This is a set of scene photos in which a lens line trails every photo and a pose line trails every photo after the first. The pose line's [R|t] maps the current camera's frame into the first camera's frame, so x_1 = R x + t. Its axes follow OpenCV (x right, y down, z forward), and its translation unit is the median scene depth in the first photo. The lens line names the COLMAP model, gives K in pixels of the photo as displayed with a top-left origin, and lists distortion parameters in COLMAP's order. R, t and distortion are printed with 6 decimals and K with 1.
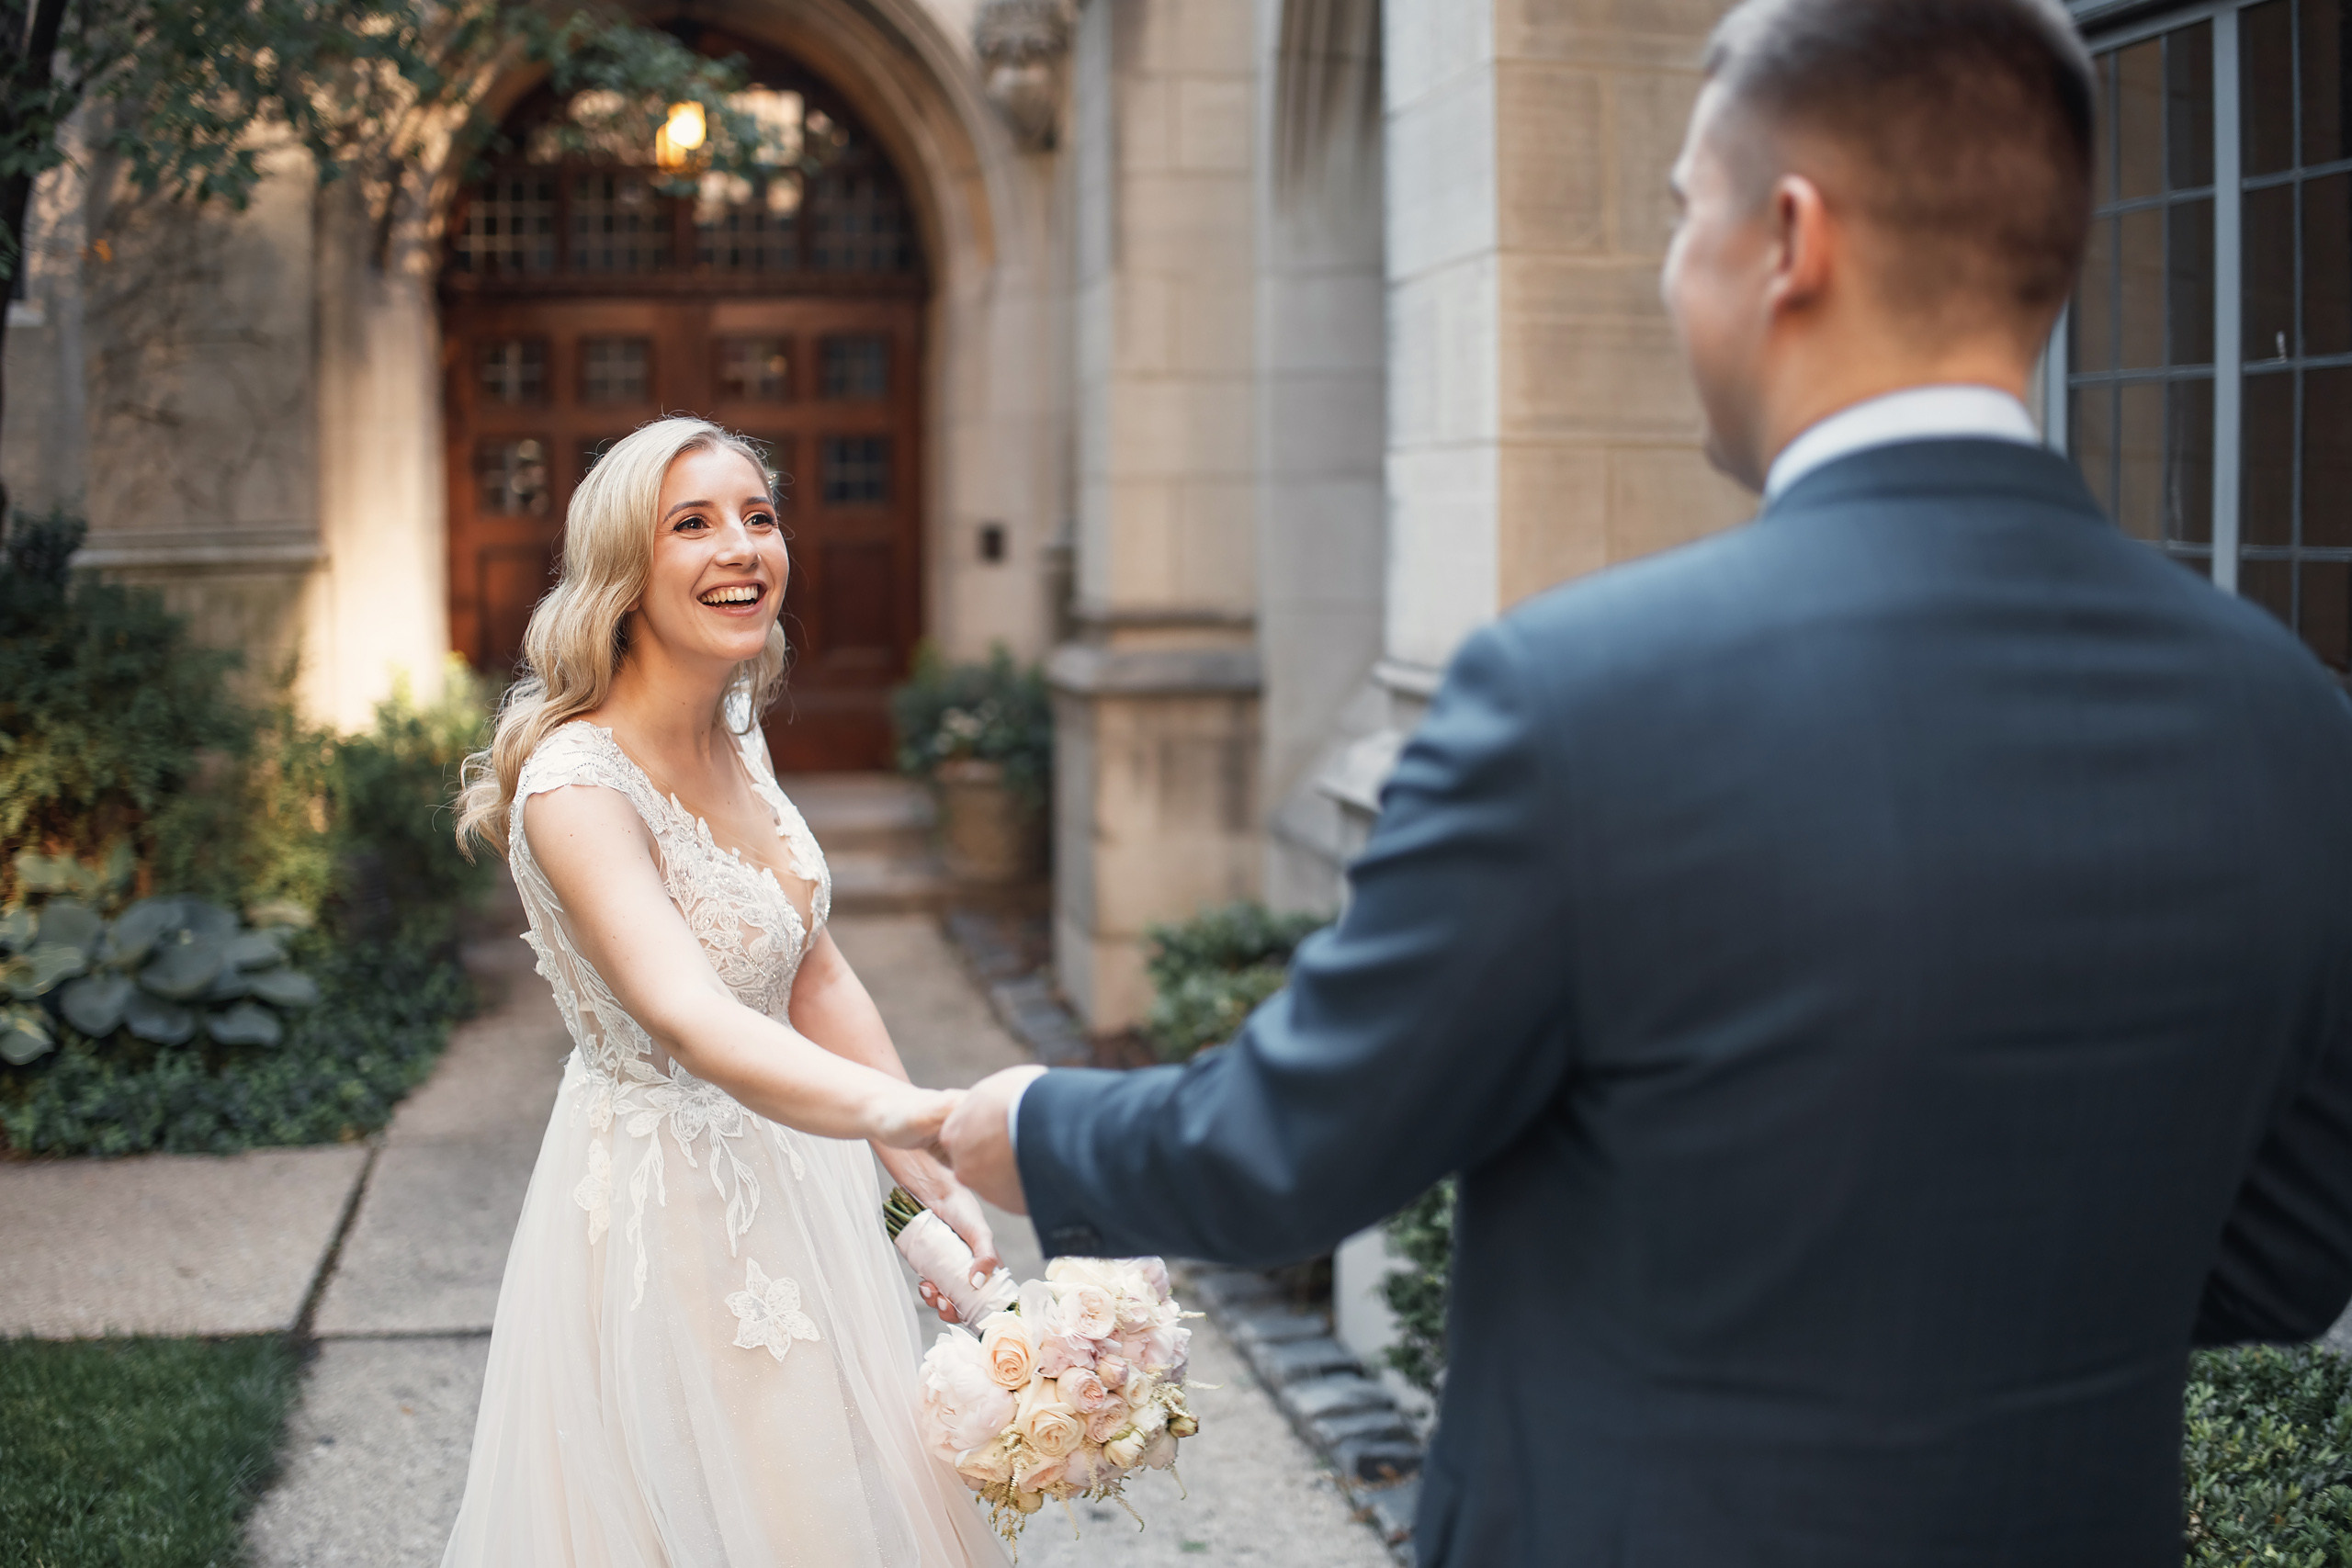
lens RADIAL K [[2511.8, 0, 1176.0], [0, 2511.8, 784.0], [0, 0, 1]] dist [-0.254187, 0.156385]
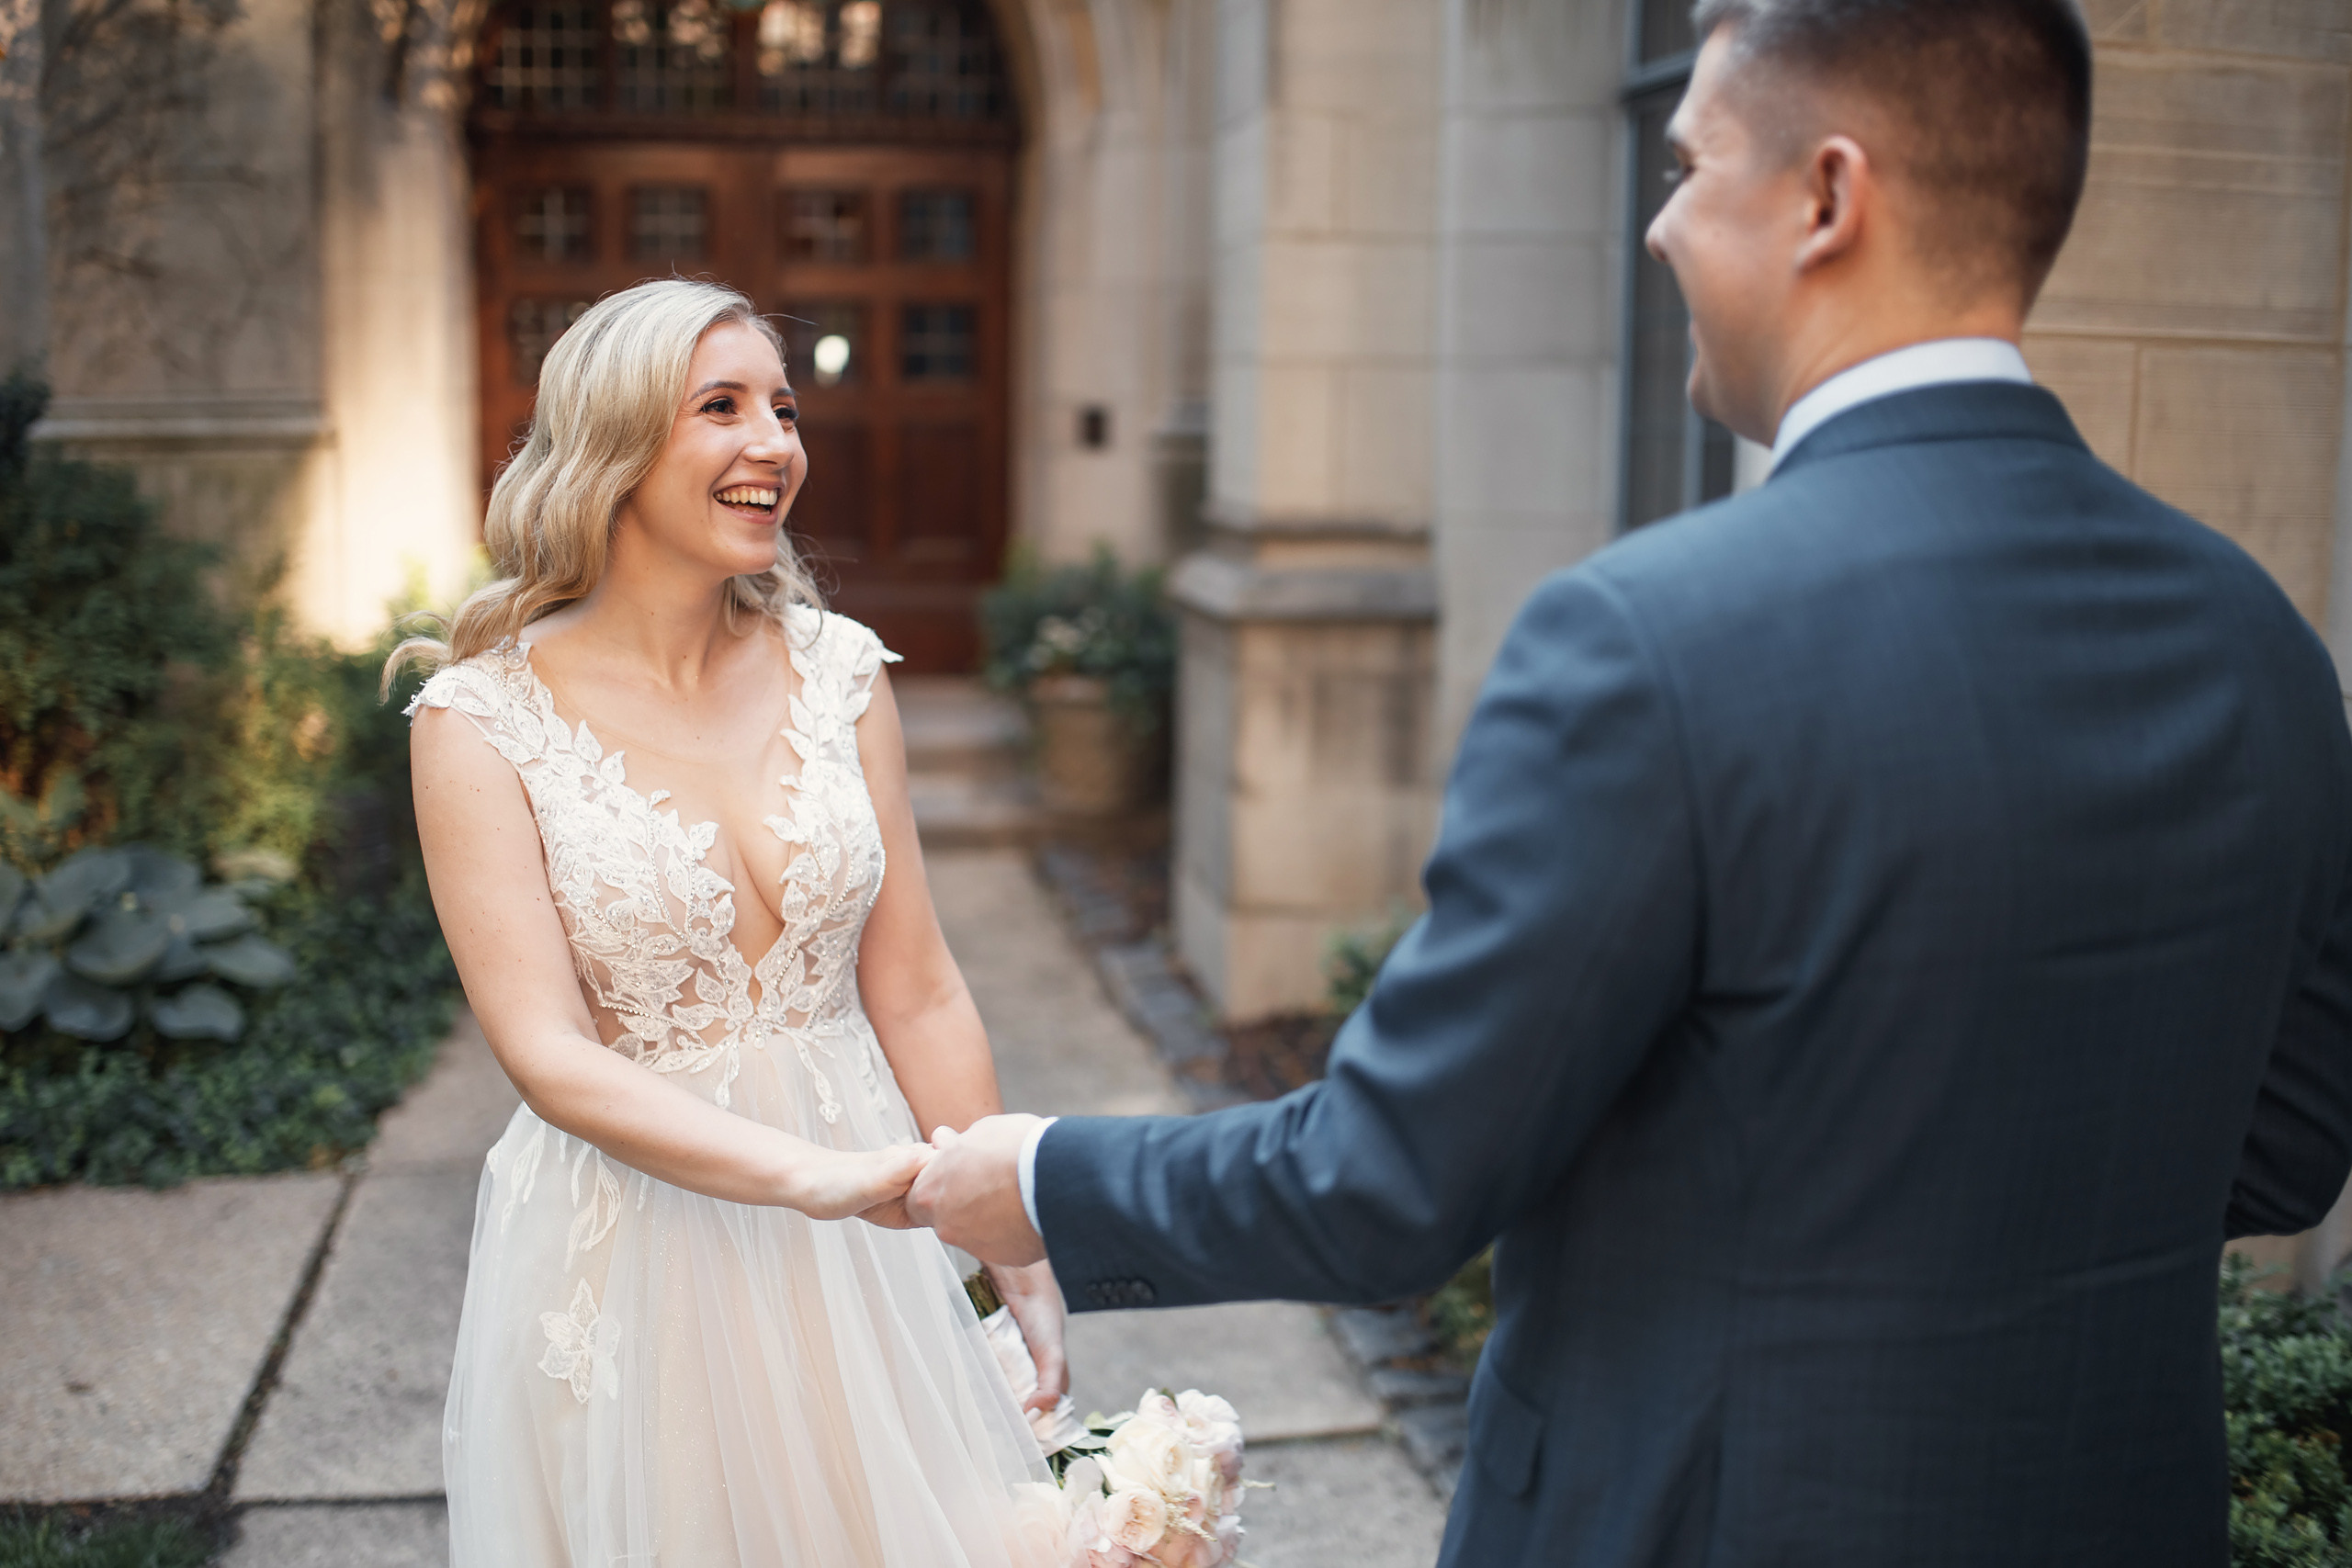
lens RADIAL K [[2480.2, 0, 1170.4], [0, 2480.2, 742.3], [0, 0, 1]] dist [-0.122077, -0.015116]
pose [[0.999574, 0.016984, -0.023755, -0.033673], [-0.016128, 0.999230, 0.035776, -0.023728], [0.024344, -0.035378, 0.999077, 0.169964]]
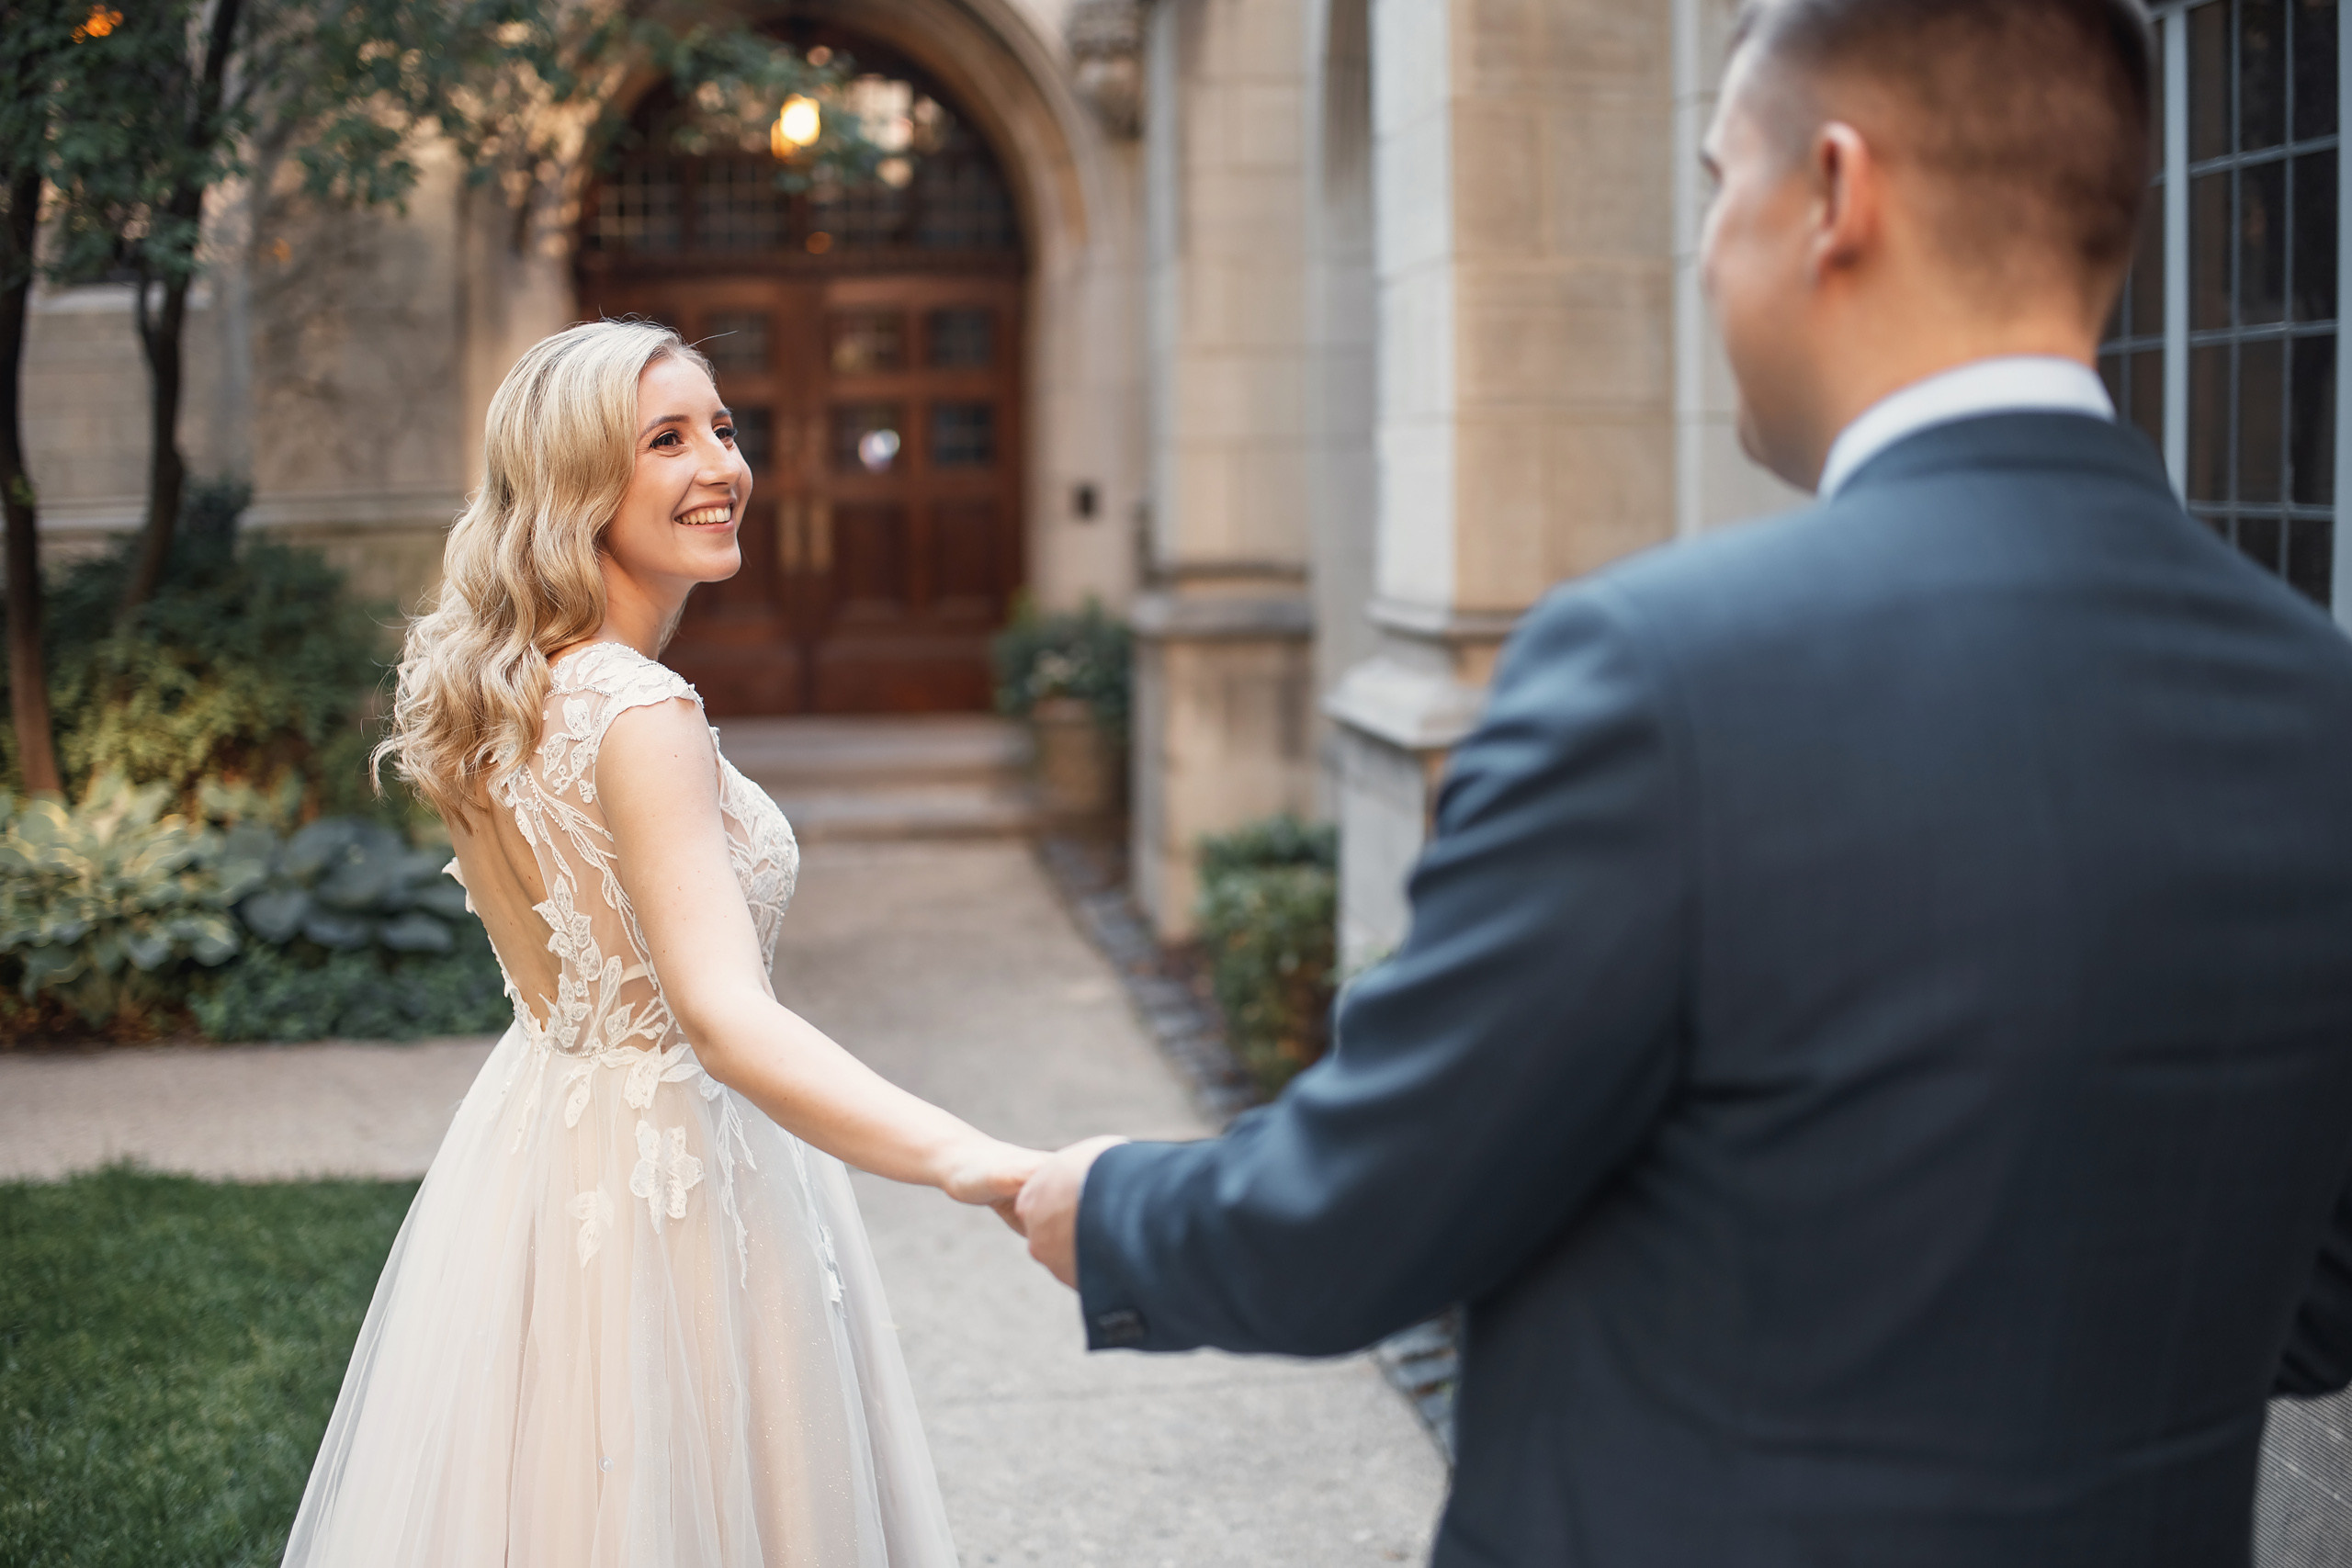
lens RADIAL K [[2490.0, 0, 1176.0], [0, 2490.0, 784.0], [0, 0, 1]] dist [-0.225780, 0.148078]
pose [[0.998723, 0.000081, -0.050520, 0.028515], [0.000821, 0.999841, 0.017830, 0.009730], [0.050514, -0.017848, 0.998564, -0.105743]]
